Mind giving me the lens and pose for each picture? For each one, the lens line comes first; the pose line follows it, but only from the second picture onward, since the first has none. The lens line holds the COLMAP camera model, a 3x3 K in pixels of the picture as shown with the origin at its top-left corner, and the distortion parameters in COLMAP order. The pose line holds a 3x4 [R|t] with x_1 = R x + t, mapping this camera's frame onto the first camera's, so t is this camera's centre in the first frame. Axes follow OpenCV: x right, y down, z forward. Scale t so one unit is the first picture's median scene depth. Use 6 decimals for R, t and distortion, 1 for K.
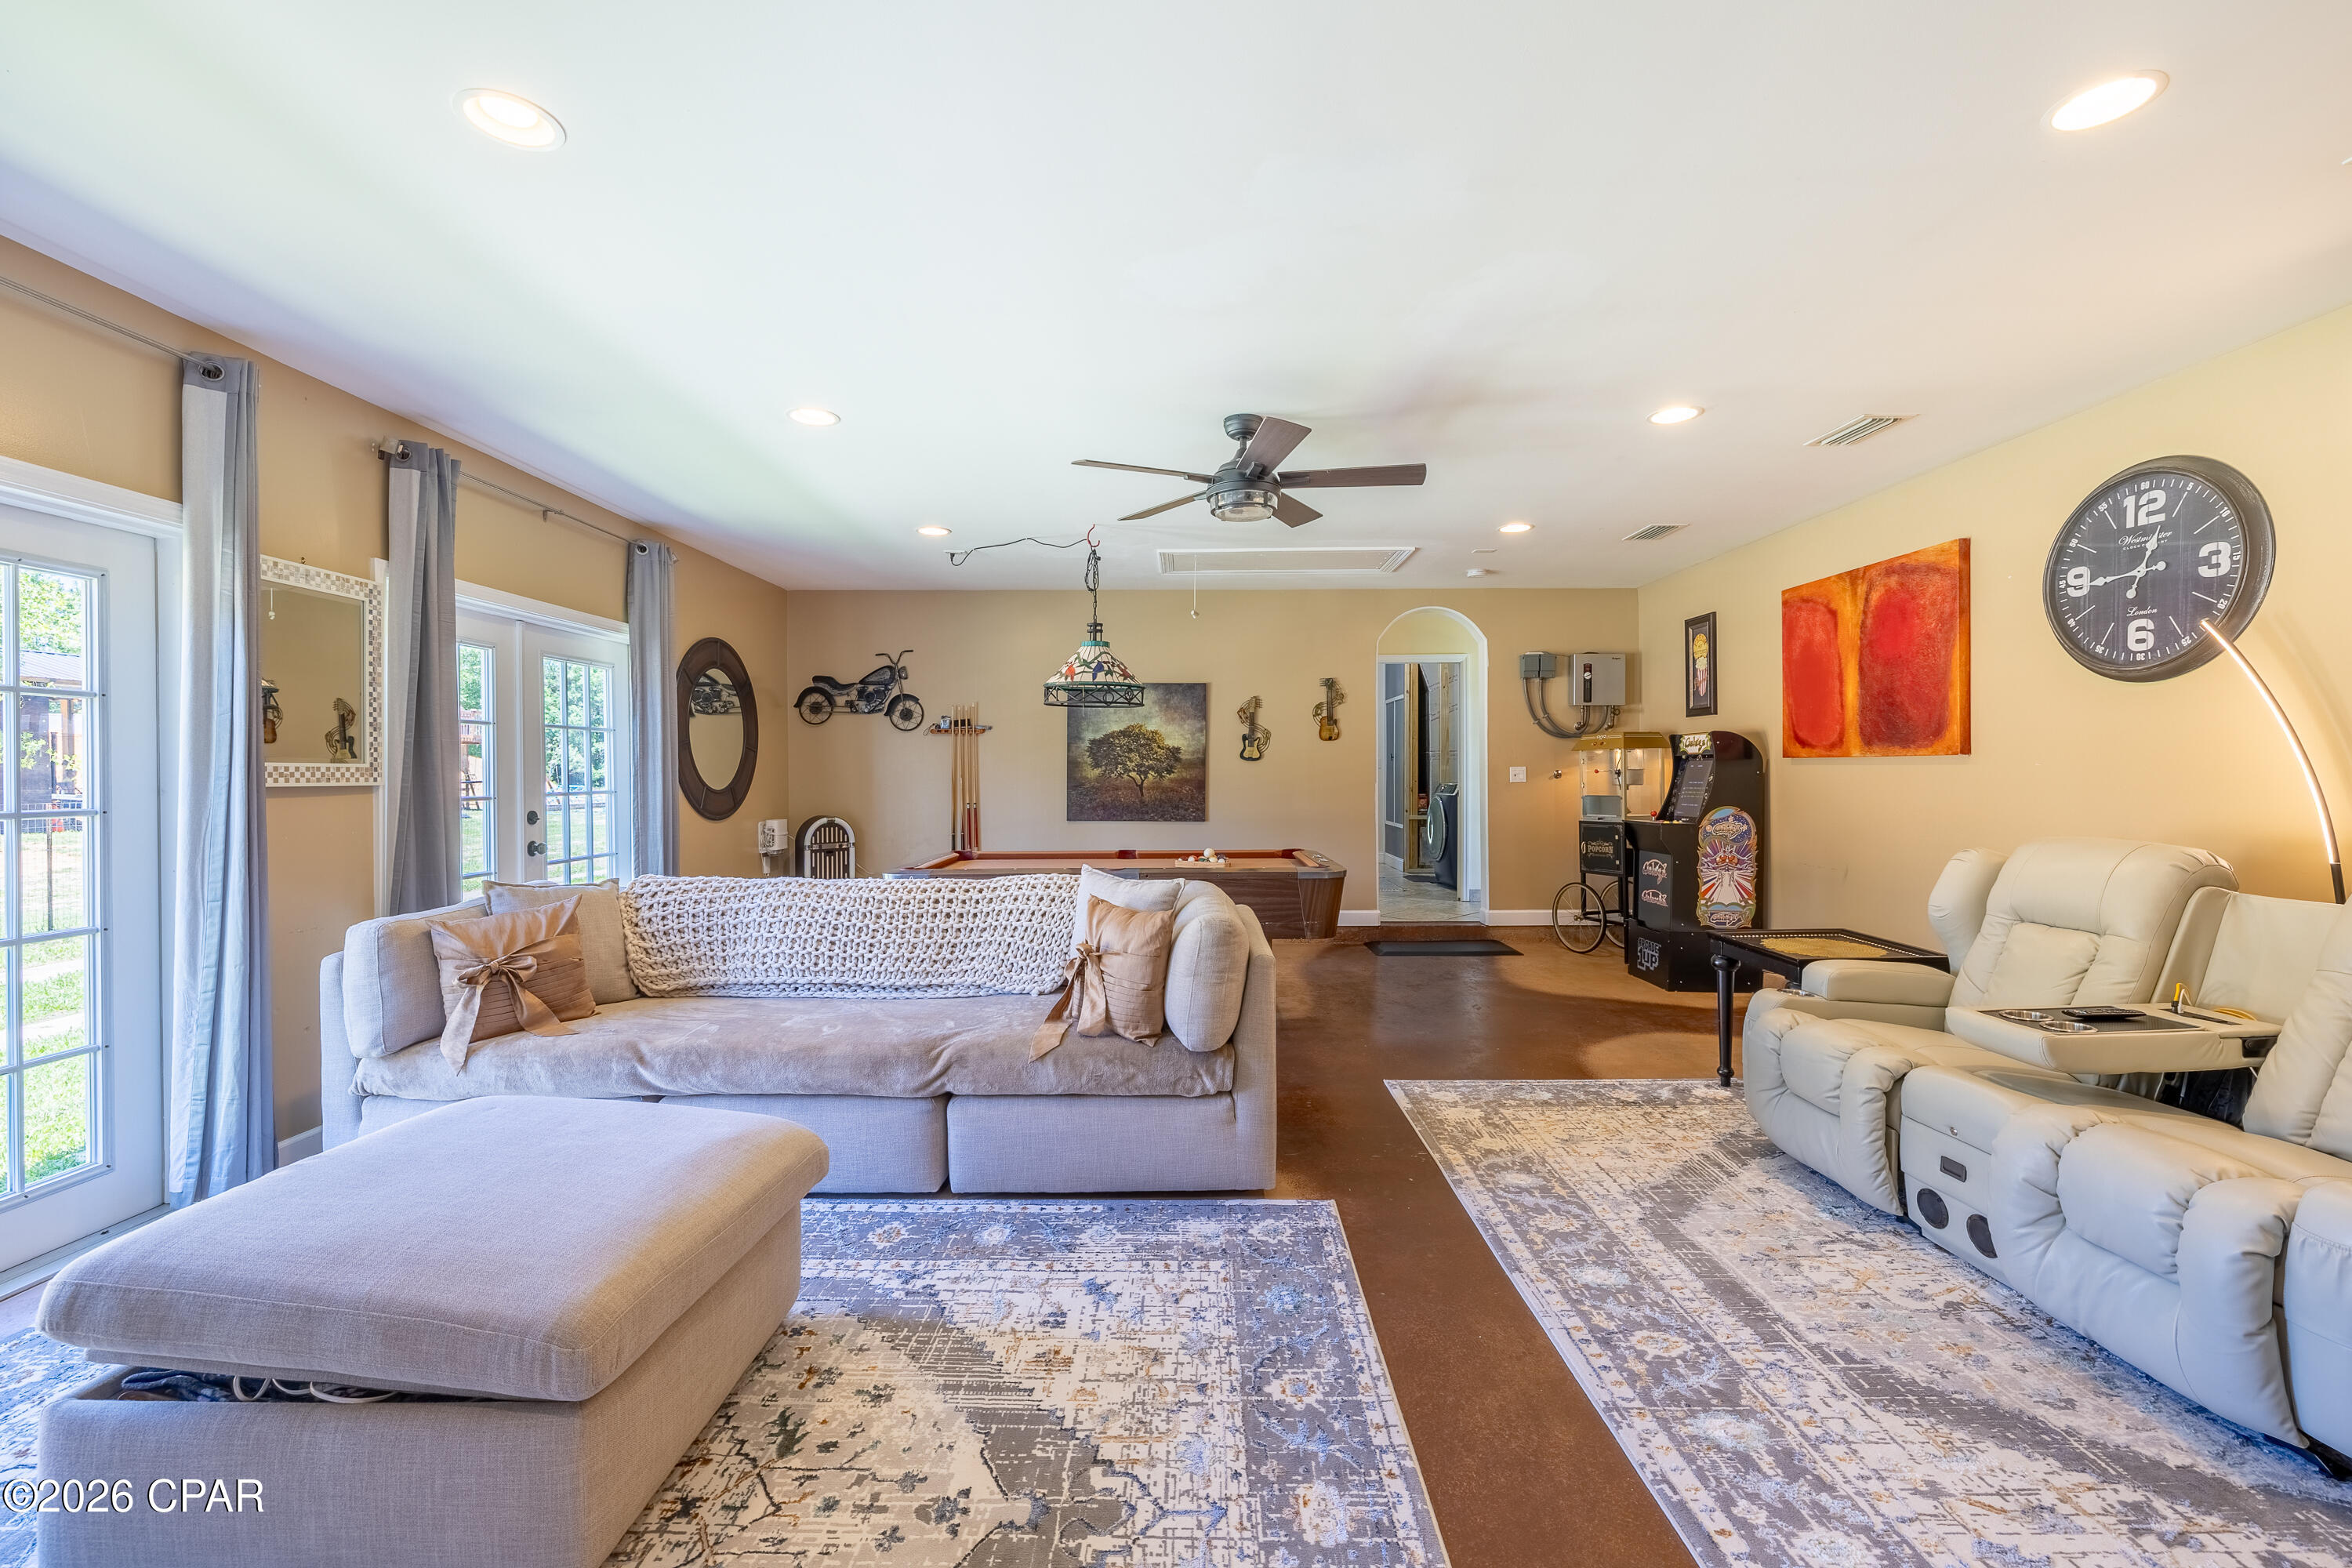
lens RADIAL K [[986.0, 0, 1189.4], [0, 986.0, 779.6], [0, 0, 1]] dist [-0.001272, 0.001039]
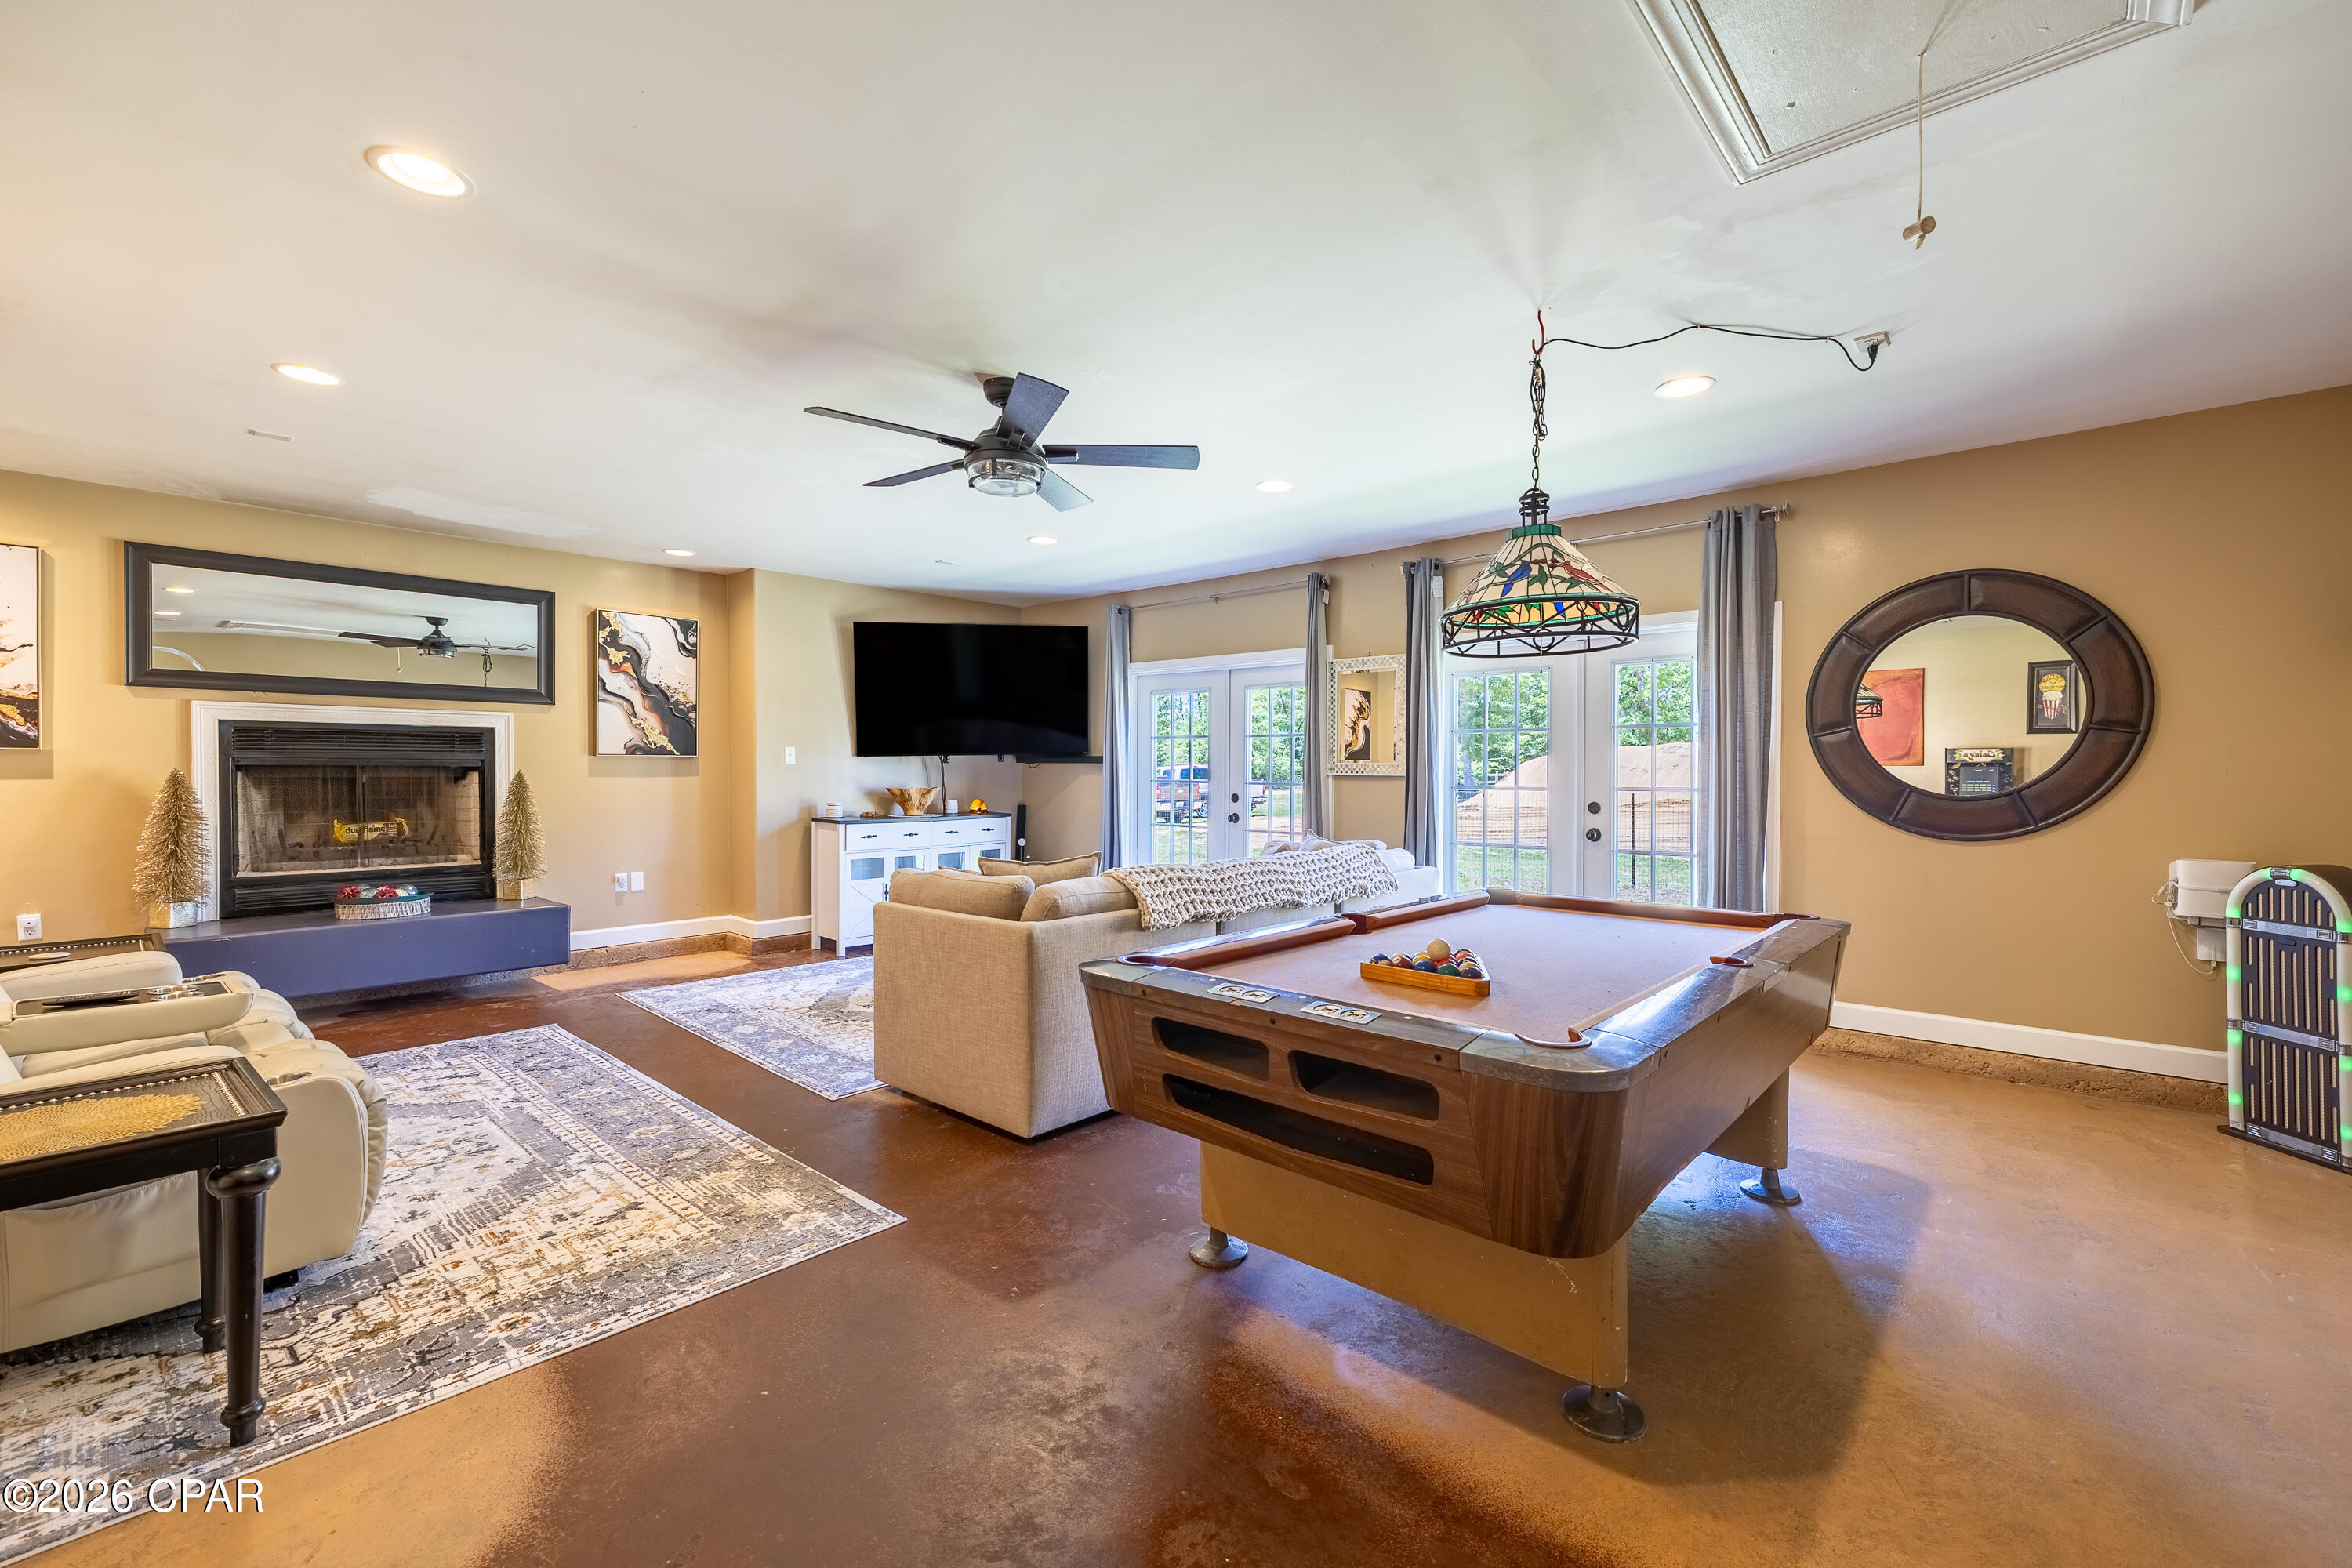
lens RADIAL K [[986.0, 0, 1184.6], [0, 986.0, 776.2], [0, 0, 1]] dist [-0.001272, 0.001039]
pose [[-0.675018, 0.007457, -0.737764, 0.649175], [-0.006725, 0.999845, 0.016258, -0.017423], [0.737771, 0.015936, -0.674863, 1.820927]]
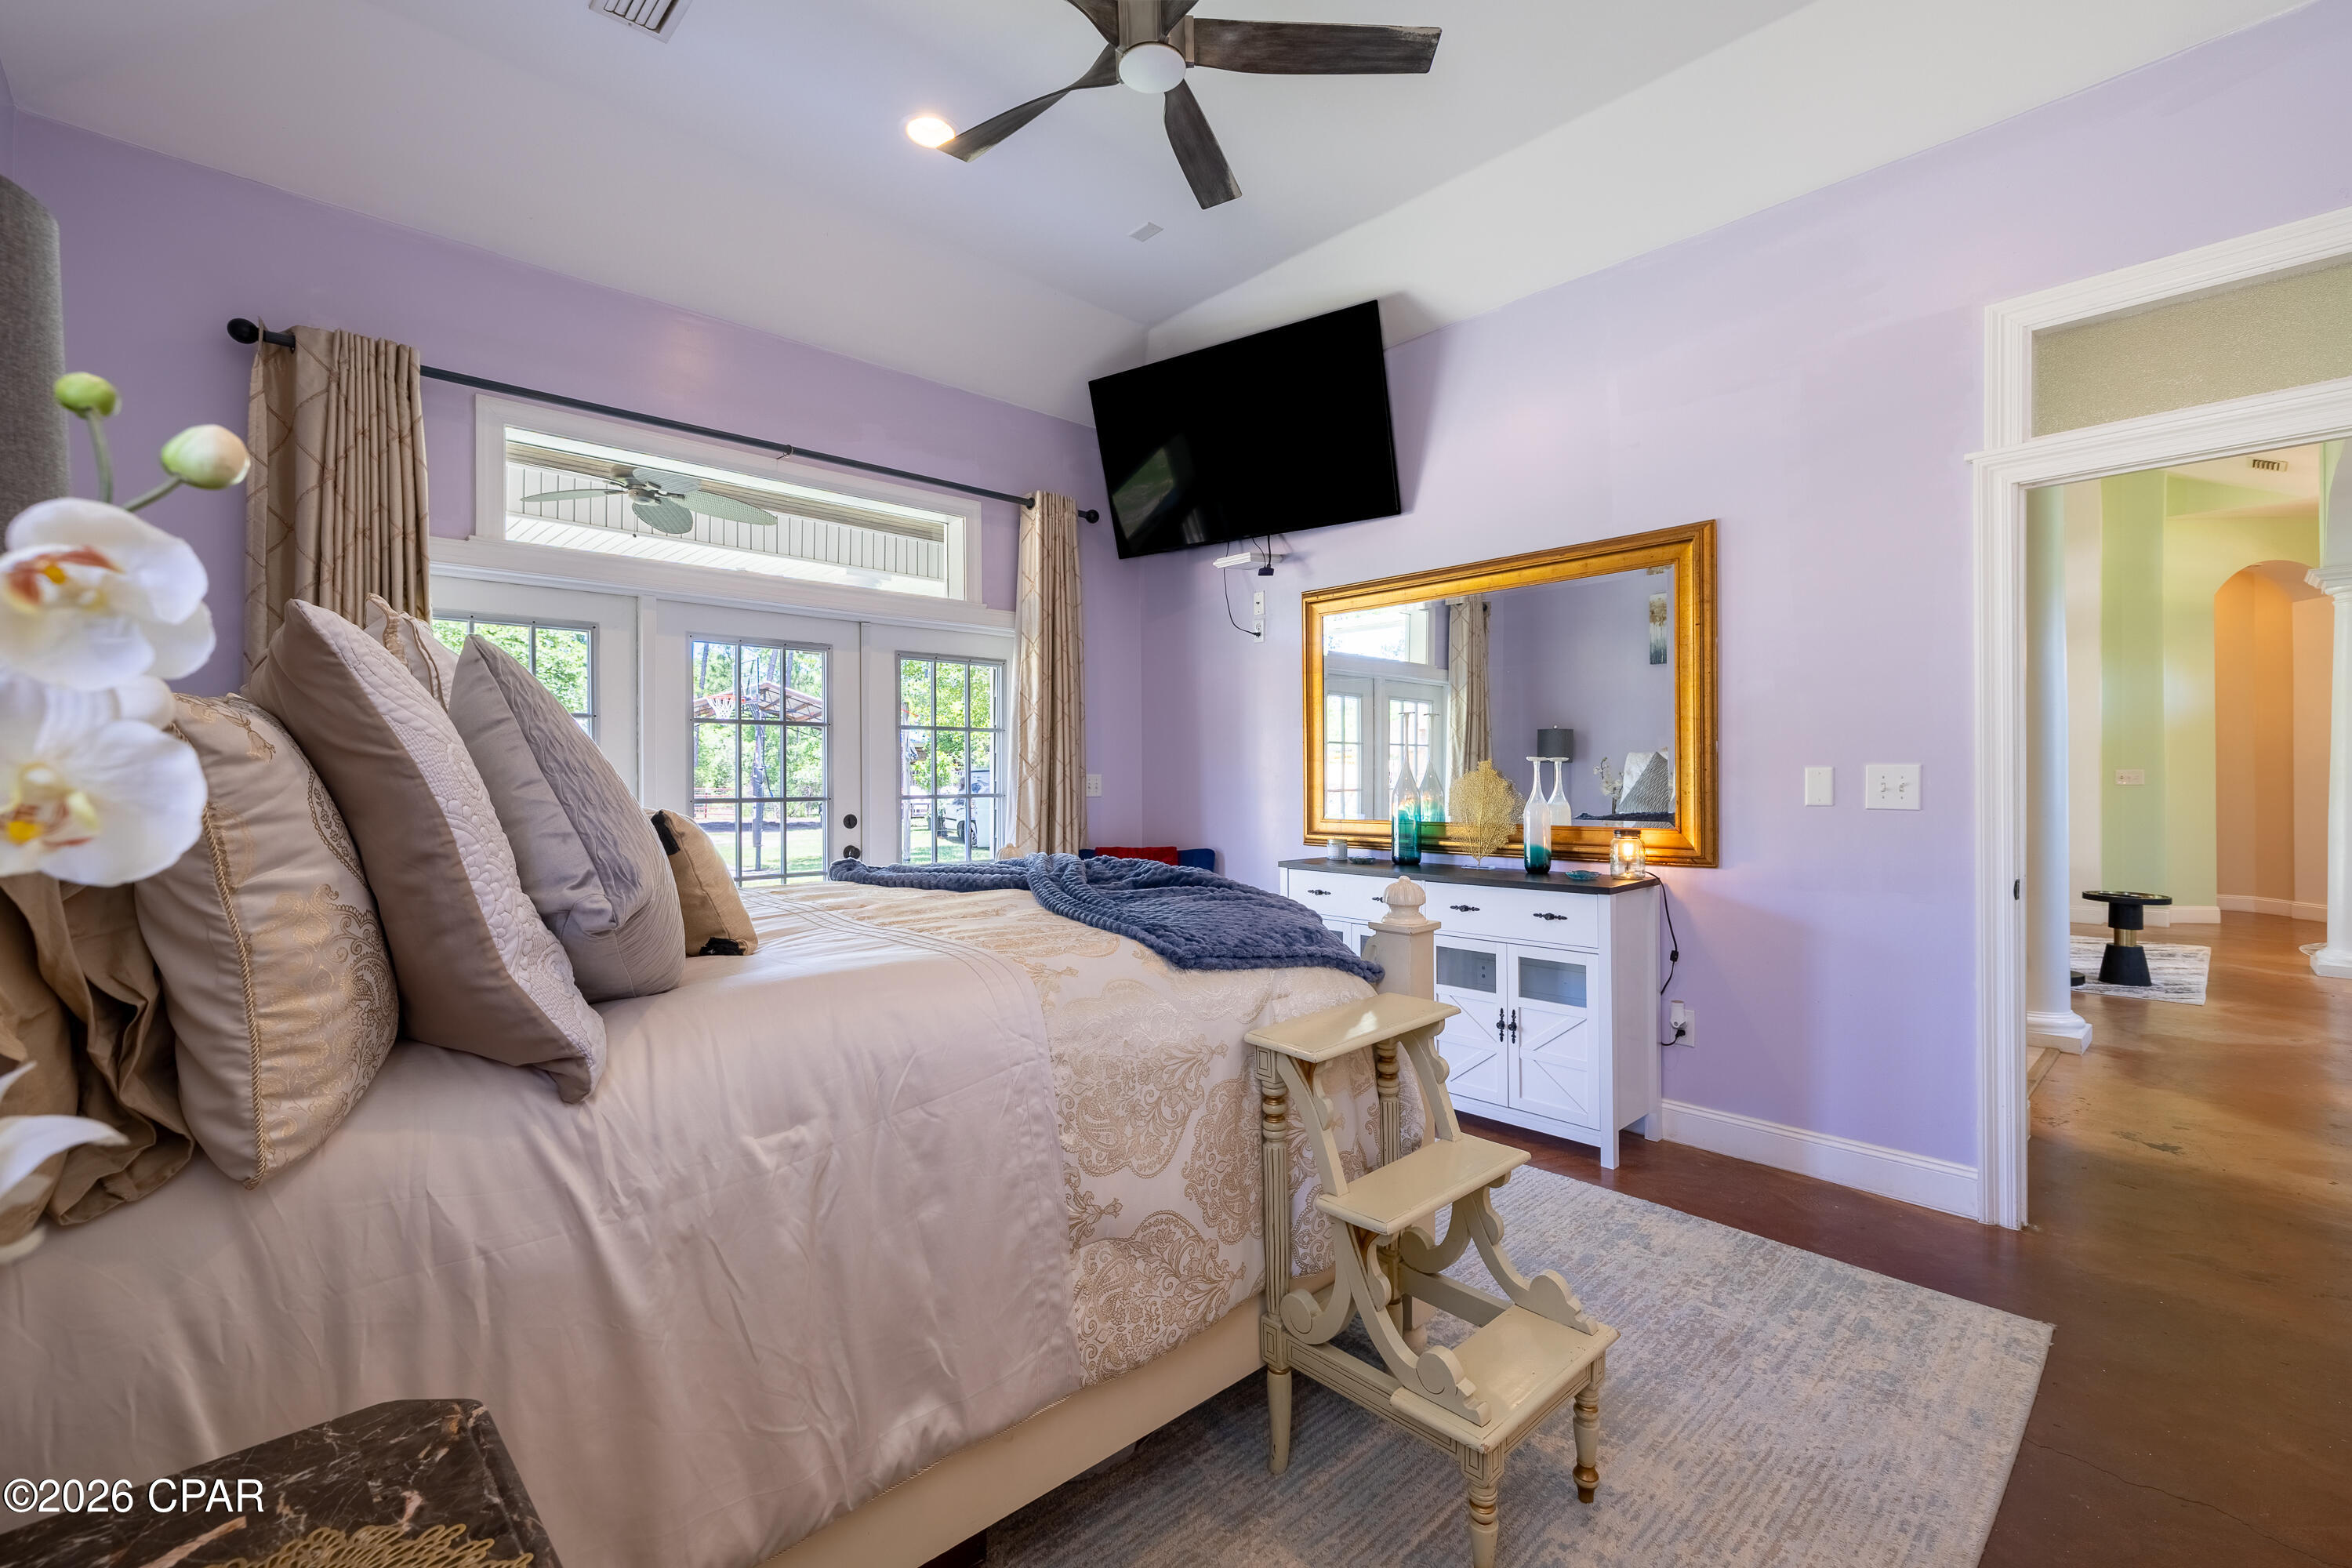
lens RADIAL K [[986.0, 0, 1223.0], [0, 986.0, 784.1], [0, 0, 1]] dist [-0.001272, 0.001039]
pose [[-0.685270, 0.016035, 0.728112, -0.890481], [0.025285, 0.999679, 0.001781, 0.002165], [-0.727850, 0.019631, -0.685456, 0.943710]]
